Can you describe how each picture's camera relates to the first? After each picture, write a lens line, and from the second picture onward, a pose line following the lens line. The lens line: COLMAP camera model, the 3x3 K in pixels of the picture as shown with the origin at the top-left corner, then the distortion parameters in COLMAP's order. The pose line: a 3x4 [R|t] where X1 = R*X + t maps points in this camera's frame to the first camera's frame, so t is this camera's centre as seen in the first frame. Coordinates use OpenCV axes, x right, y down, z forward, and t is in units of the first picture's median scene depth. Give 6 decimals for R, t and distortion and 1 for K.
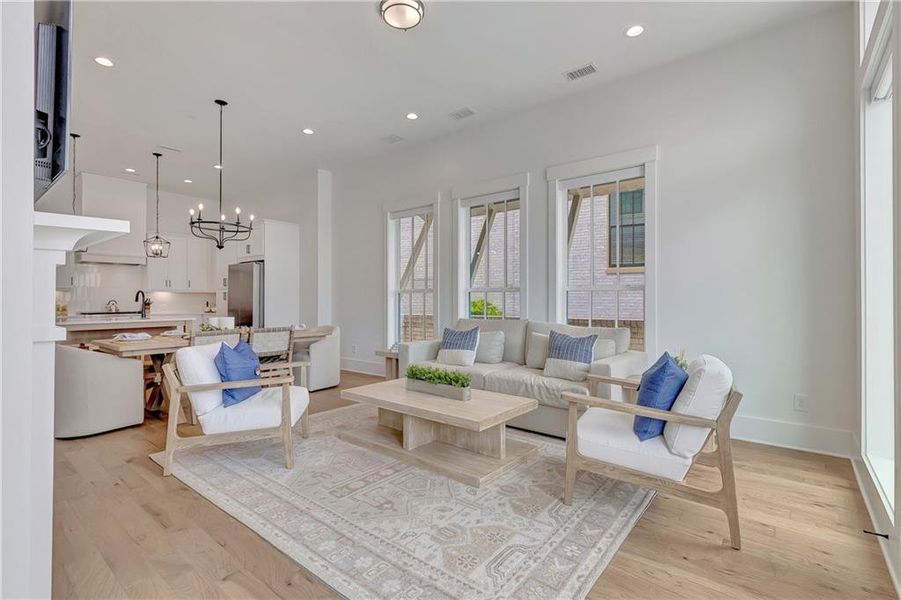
lens RADIAL K [[424.9, 0, 450.8], [0, 424.9, 297.8], [0, 0, 1]] dist [0.000236, -0.000381]
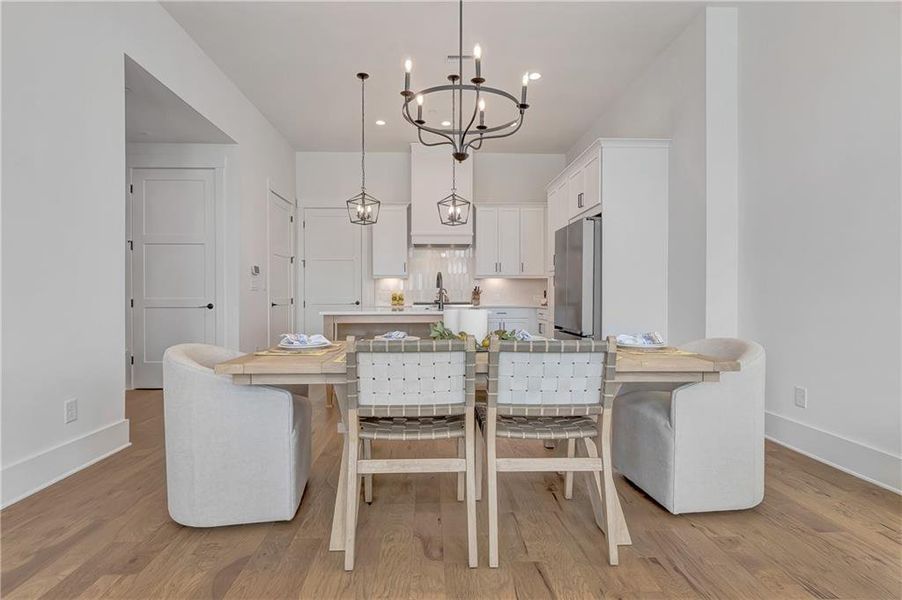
lens RADIAL K [[441.1, 0, 444.4], [0, 441.1, 301.4], [0, 0, 1]] dist [-0.009160, -0.001399]
pose [[0.650597, 0.008505, -0.759375, -0.193775], [0.003172, 0.999898, 0.013916, 0.030762], [0.759416, -0.011462, 0.650504, 0.687243]]
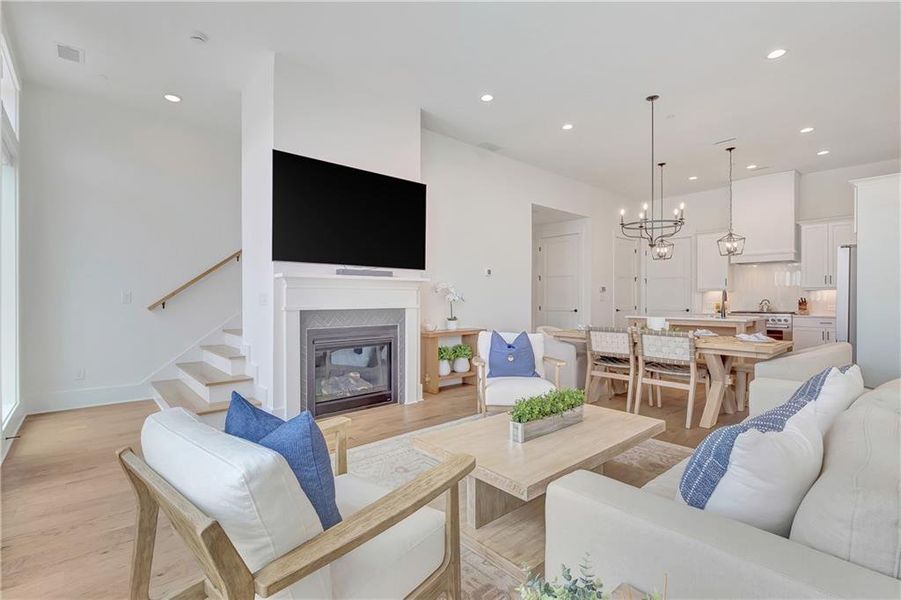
lens RADIAL K [[426.9, 0, 431.2], [0, 426.9, 303.7], [0, 0, 1]] dist [-0.001307, -0.000455]
pose [[-0.204240, 0.012515, -0.978841, 0.541057], [0.002587, 0.999922, 0.012245, 0.001884], [0.978917, -0.000031, -0.204257, 0.713940]]
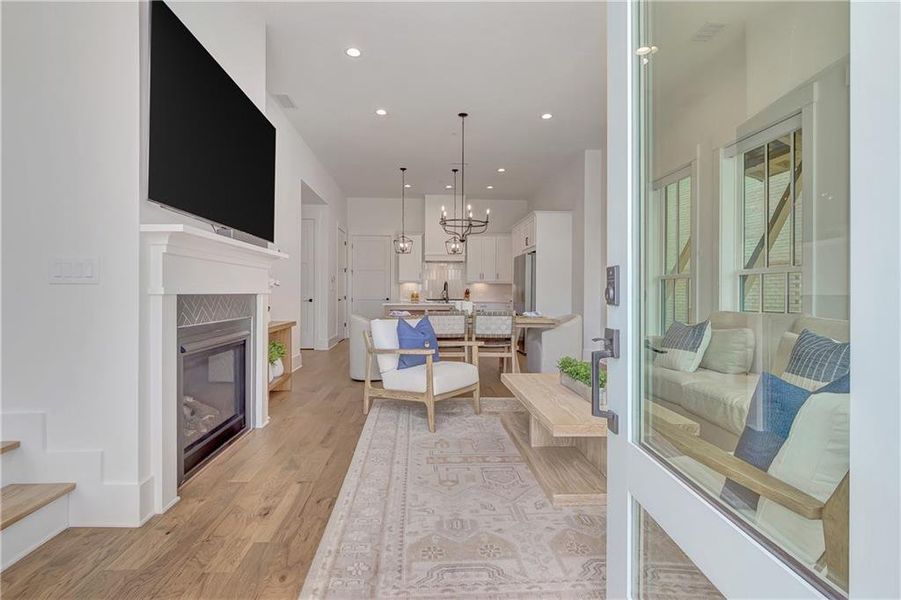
lens RADIAL K [[440.6, 0, 443.9], [0, 440.6, 301.4], [0, 0, 1]] dist [-0.009160, -0.001399]
pose [[0.668385, 0.017168, -0.743618, 0.323596], [-0.003311, 0.999792, 0.020106, 0.021970], [0.743809, -0.010977, 0.668303, 0.163174]]
